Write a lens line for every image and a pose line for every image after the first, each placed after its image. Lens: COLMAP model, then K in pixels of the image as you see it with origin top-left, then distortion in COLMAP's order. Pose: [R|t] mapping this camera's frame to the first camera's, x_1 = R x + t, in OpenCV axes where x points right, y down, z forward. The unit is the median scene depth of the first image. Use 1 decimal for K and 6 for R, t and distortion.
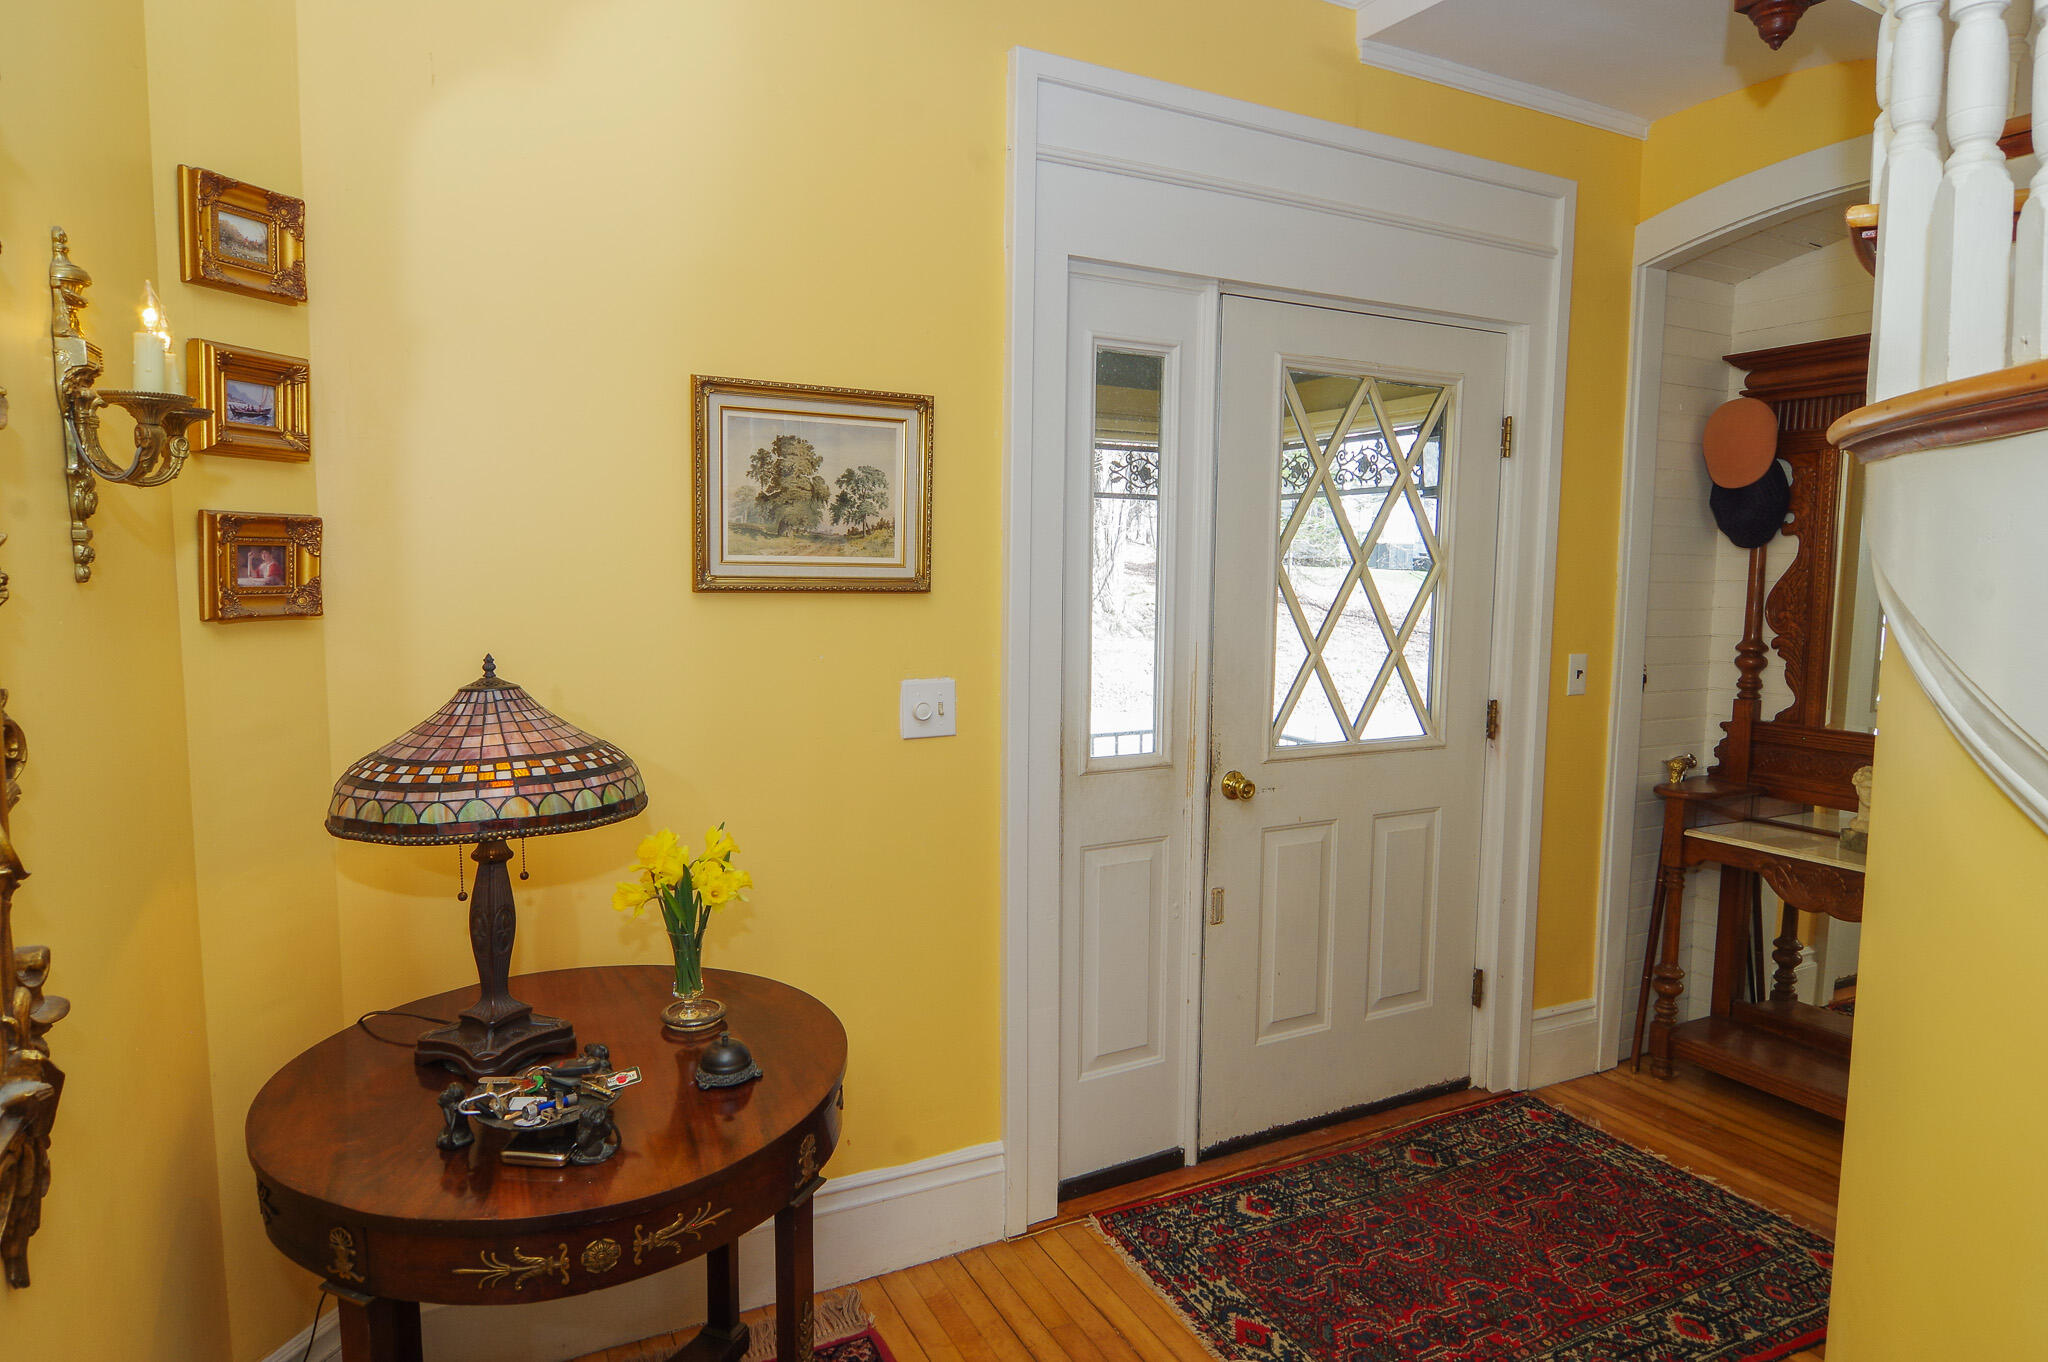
lens RADIAL K [[1171.8, 0, 1024.0], [0, 1171.8, 681.0], [0, 0, 1]] dist [-0.000210, -0.016245]
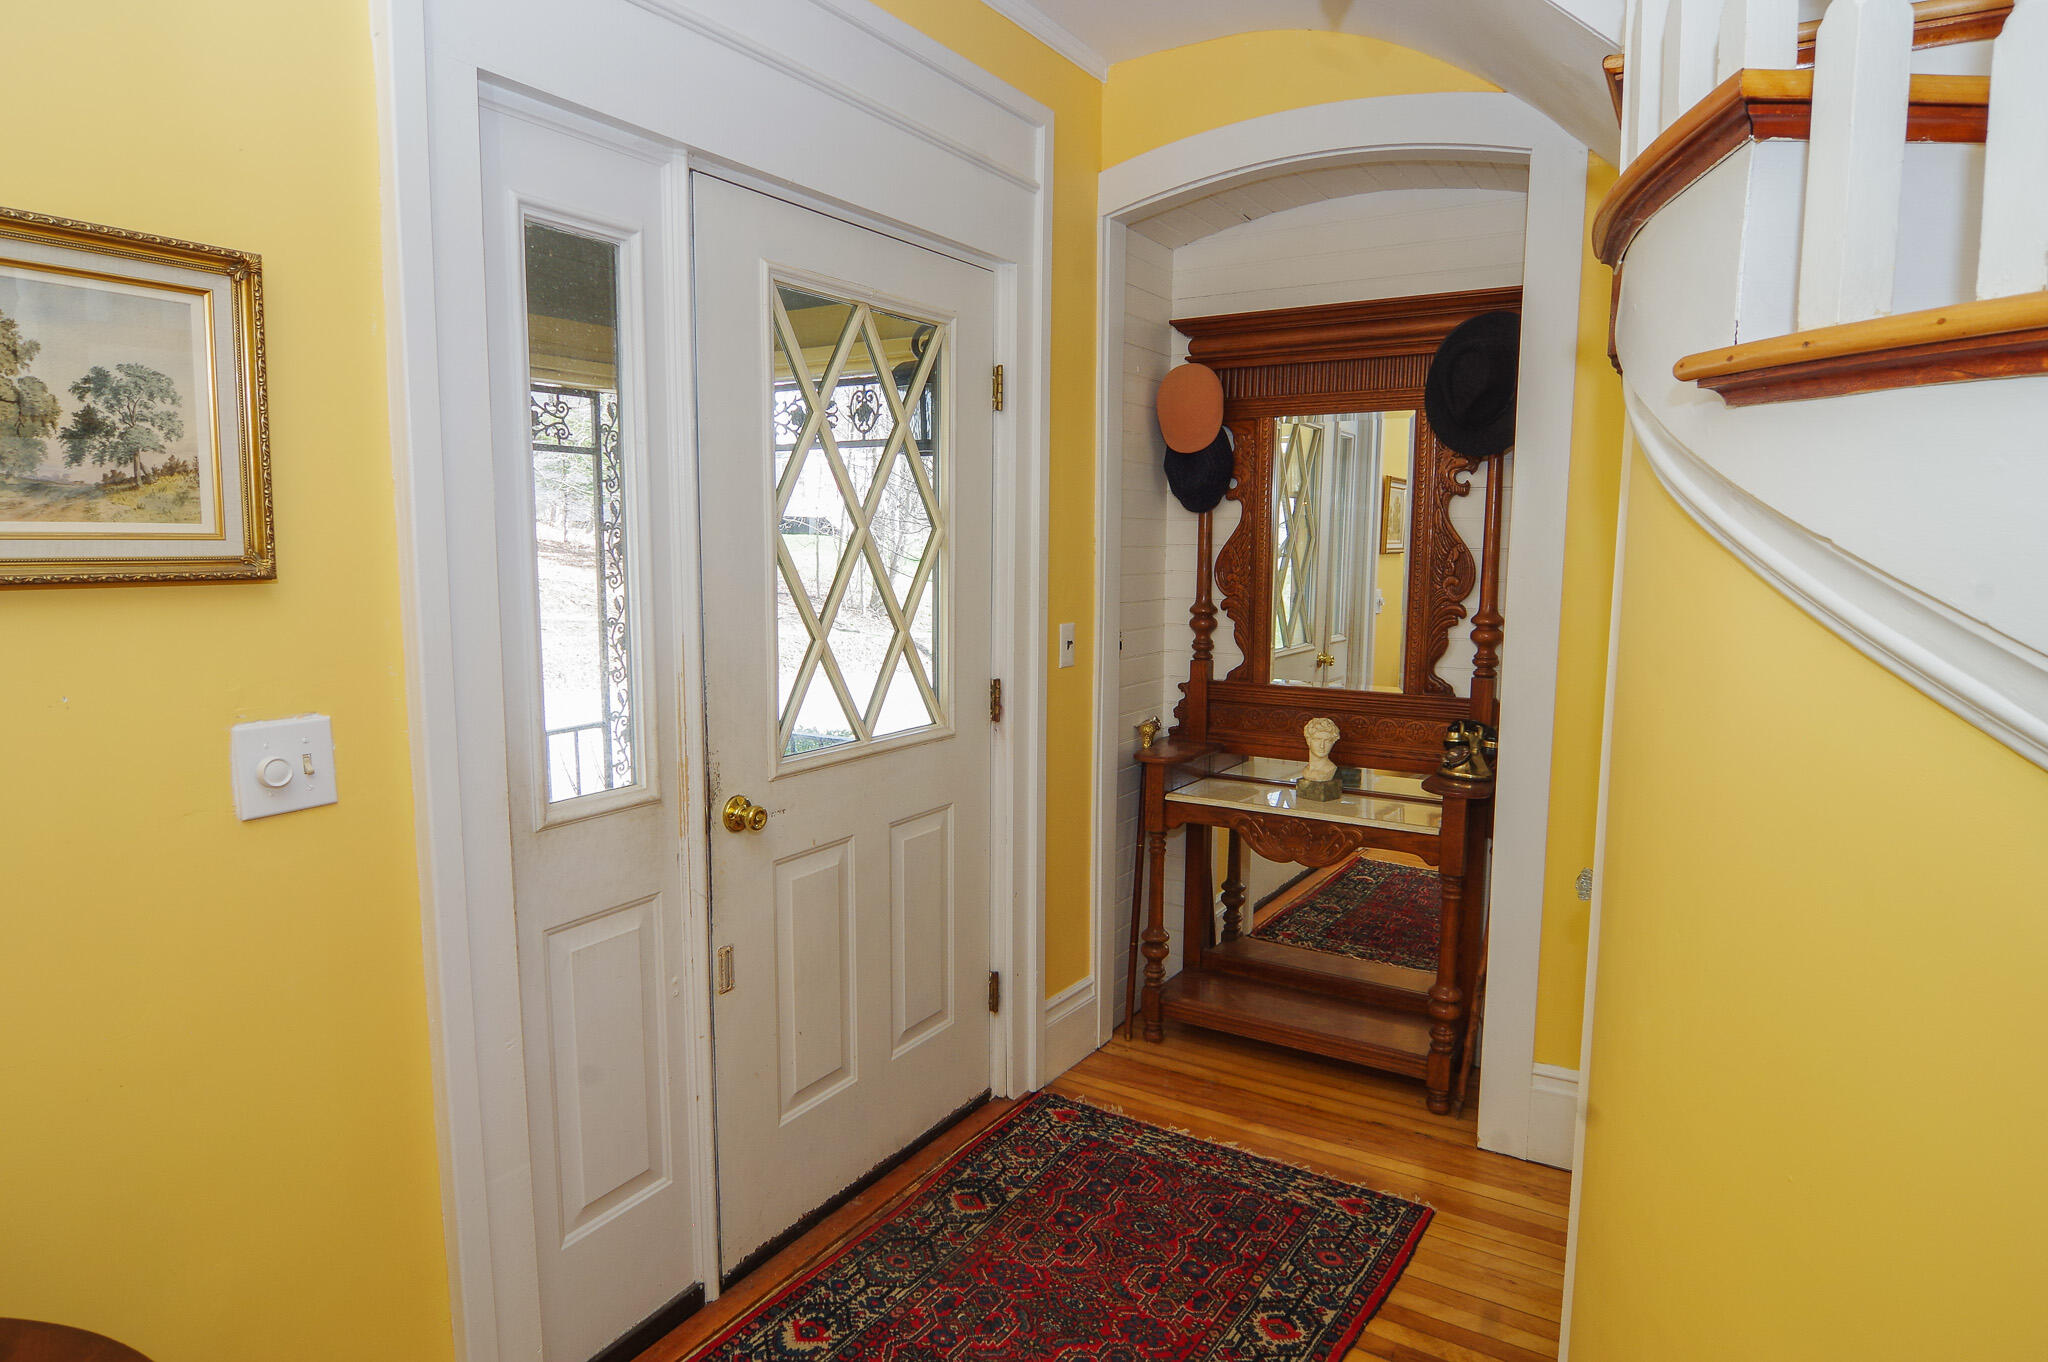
lens RADIAL K [[1171.8, 0, 1024.0], [0, 1171.8, 681.0], [0, 0, 1]] dist [-0.000210, -0.016245]
pose [[0.860963, -0.068194, 0.504076, -0.043923], [0.052812, 0.997601, 0.044759, -0.023757], [-0.505919, -0.011915, 0.862499, 0.219883]]
